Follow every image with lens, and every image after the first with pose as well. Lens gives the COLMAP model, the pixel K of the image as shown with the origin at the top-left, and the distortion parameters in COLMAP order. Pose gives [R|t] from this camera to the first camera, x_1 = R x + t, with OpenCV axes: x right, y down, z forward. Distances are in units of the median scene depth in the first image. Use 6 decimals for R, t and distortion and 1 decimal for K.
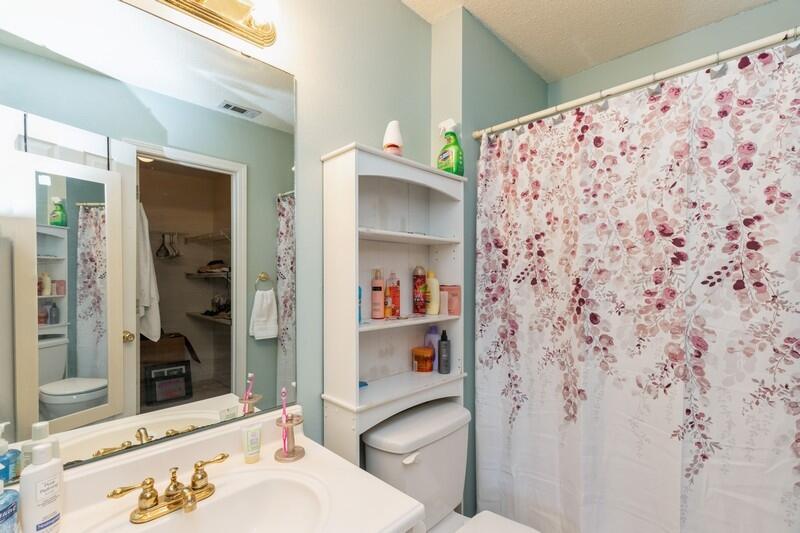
lens RADIAL K [[358.5, 0, 399.9], [0, 358.5, 272.4], [0, 0, 1]] dist [-0.000618, -0.000217]
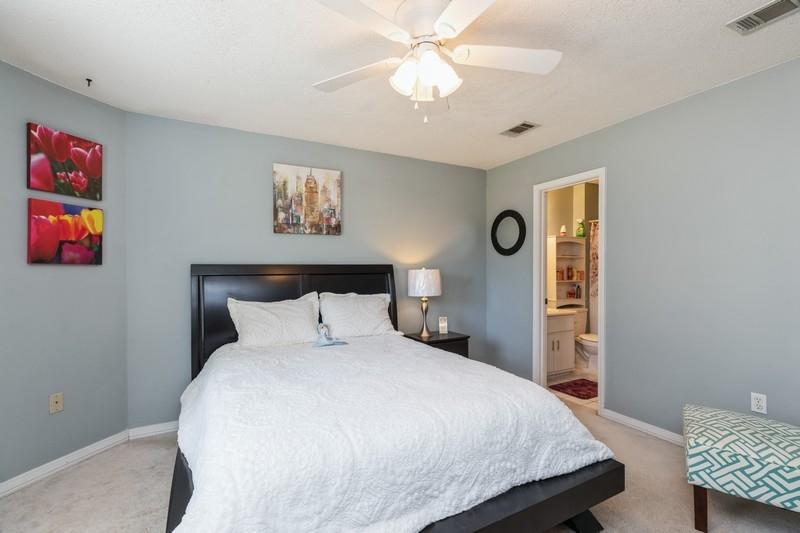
lens RADIAL K [[358.5, 0, 399.9], [0, 358.5, 272.4], [0, 0, 1]] dist [-0.000618, -0.000217]
pose [[0.951192, -0.003923, -0.308574, -0.412737], [0.008217, 0.999887, 0.012619, -0.004764], [0.308489, -0.014539, 0.951117, -2.582409]]
